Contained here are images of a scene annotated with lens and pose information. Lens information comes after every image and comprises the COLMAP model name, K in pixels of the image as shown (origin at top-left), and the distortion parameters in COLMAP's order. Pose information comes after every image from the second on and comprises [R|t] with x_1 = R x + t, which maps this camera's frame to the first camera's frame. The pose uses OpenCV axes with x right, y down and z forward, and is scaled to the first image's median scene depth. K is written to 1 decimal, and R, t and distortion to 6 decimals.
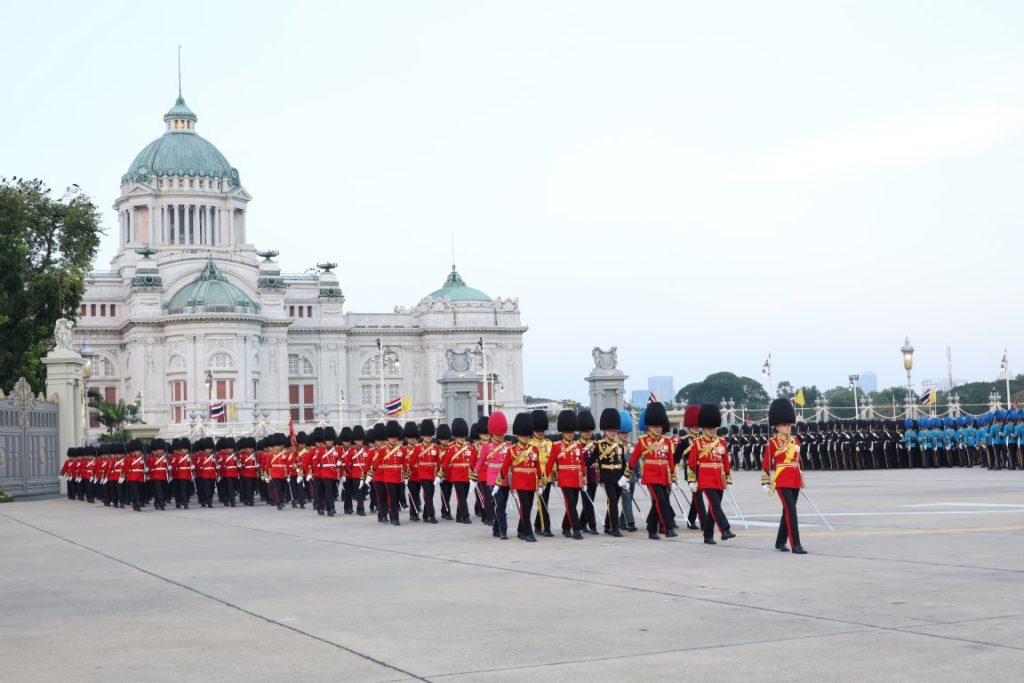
lens RADIAL K [[1551.3, 0, 512.0], [0, 1551.3, 341.5], [0, 0, 1]] dist [-0.020126, -0.092444]
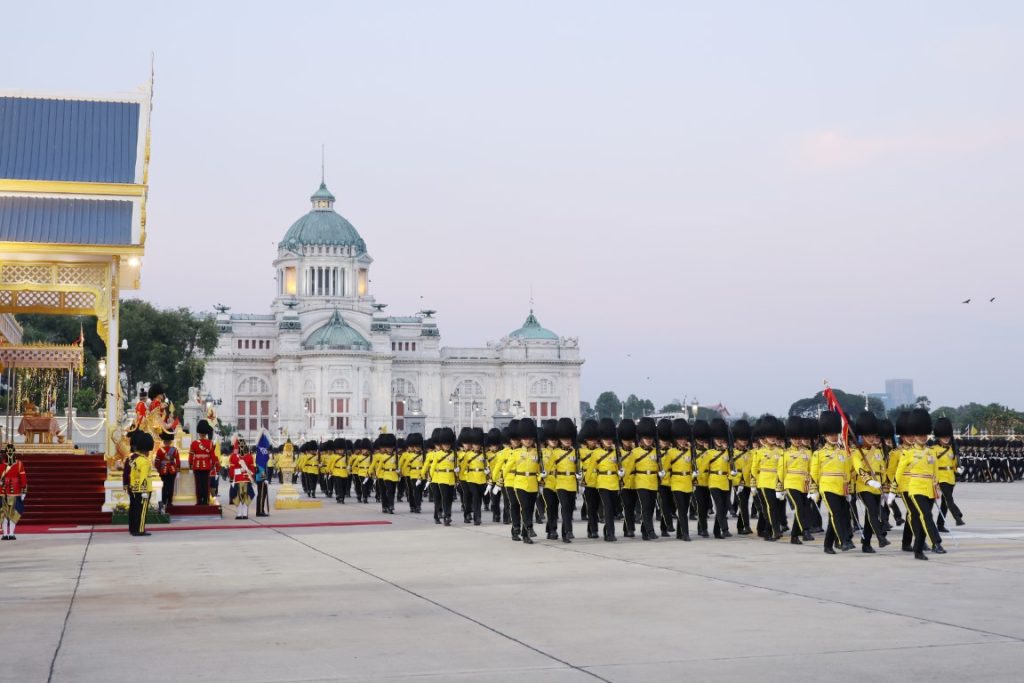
lens RADIAL K [[1551.3, 0, 512.0], [0, 1551.3, 341.5], [0, 0, 1]] dist [-0.020126, -0.092444]
pose [[0.991771, 0.018048, -0.126749, 0.127877], [-0.018194, 0.999834, 0.000000, -0.026488], [0.126728, 0.002306, 0.991935, -0.325852]]
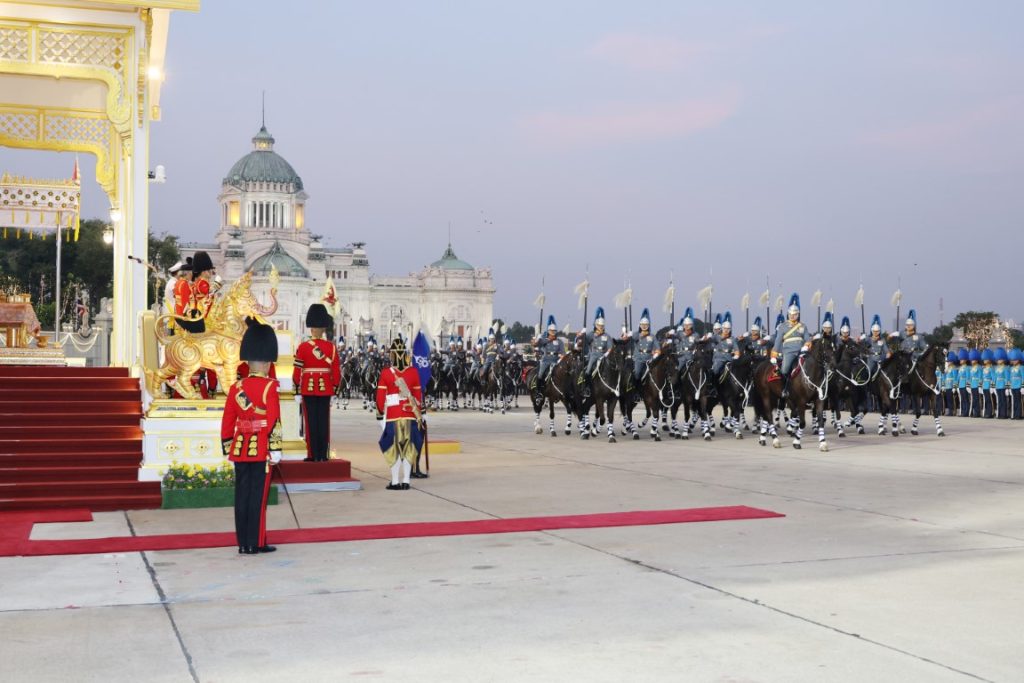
lens RADIAL K [[1294.3, 0, 512.0], [0, 1294.3, 341.5], [0, 0, 1]] dist [-0.016169, -0.036034]
pose [[0.998425, 0.033039, -0.045339, 0.091547], [-0.030898, 0.998410, 0.047150, -0.019692], [0.046824, -0.045675, 0.997858, -0.245749]]
